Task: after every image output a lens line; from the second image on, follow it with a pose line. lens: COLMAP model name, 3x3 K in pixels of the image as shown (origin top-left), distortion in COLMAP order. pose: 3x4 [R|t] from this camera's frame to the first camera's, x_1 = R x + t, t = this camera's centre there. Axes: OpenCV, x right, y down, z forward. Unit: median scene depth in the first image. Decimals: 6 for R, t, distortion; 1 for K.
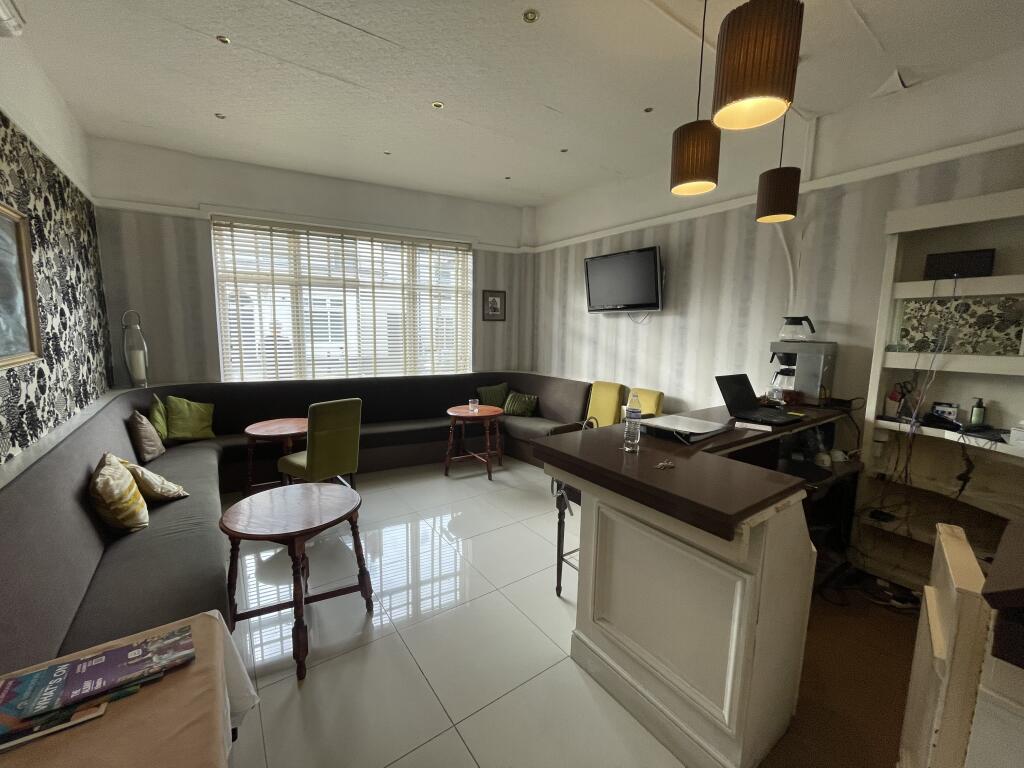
lens RADIAL K [[416.8, 0, 512.5], [0, 416.8, 384.1], [0, 0, 1]] dist [-0.005475, -0.000443]
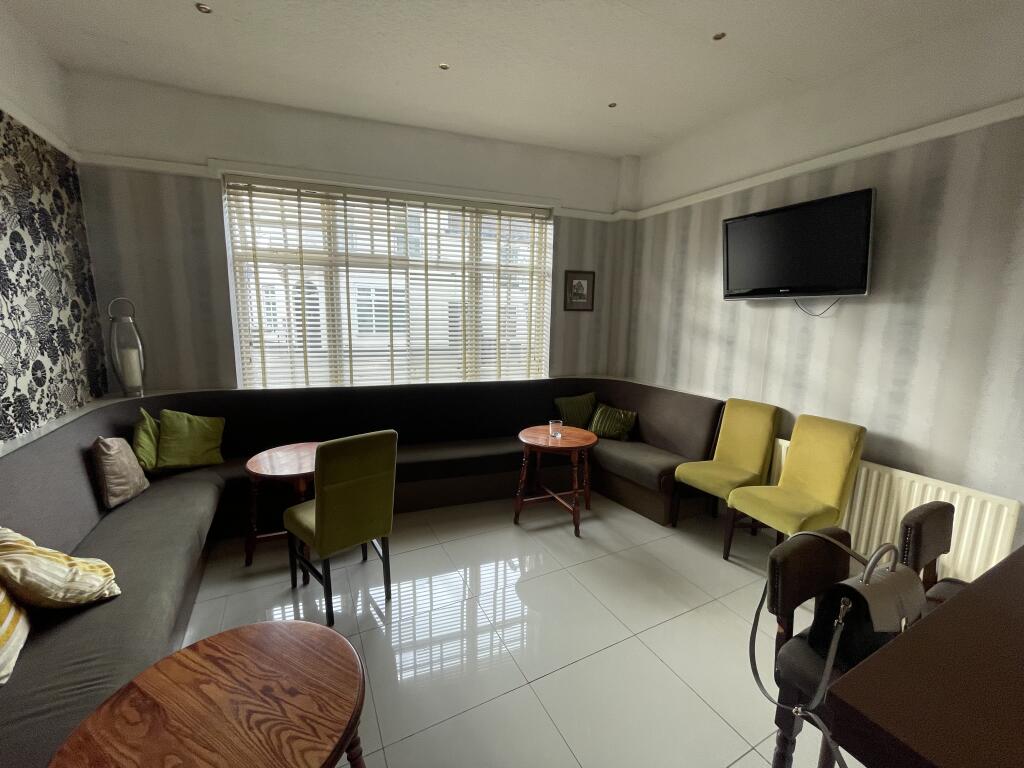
lens RADIAL K [[416.8, 0, 508.8], [0, 416.8, 383.8], [0, 0, 1]] dist [-0.005475, -0.000443]
pose [[0.988614, 0.026206, -0.148171, -0.065857], [-0.022431, 0.999381, 0.027088, -0.043464], [0.148789, -0.023456, 0.988591, 0.268611]]
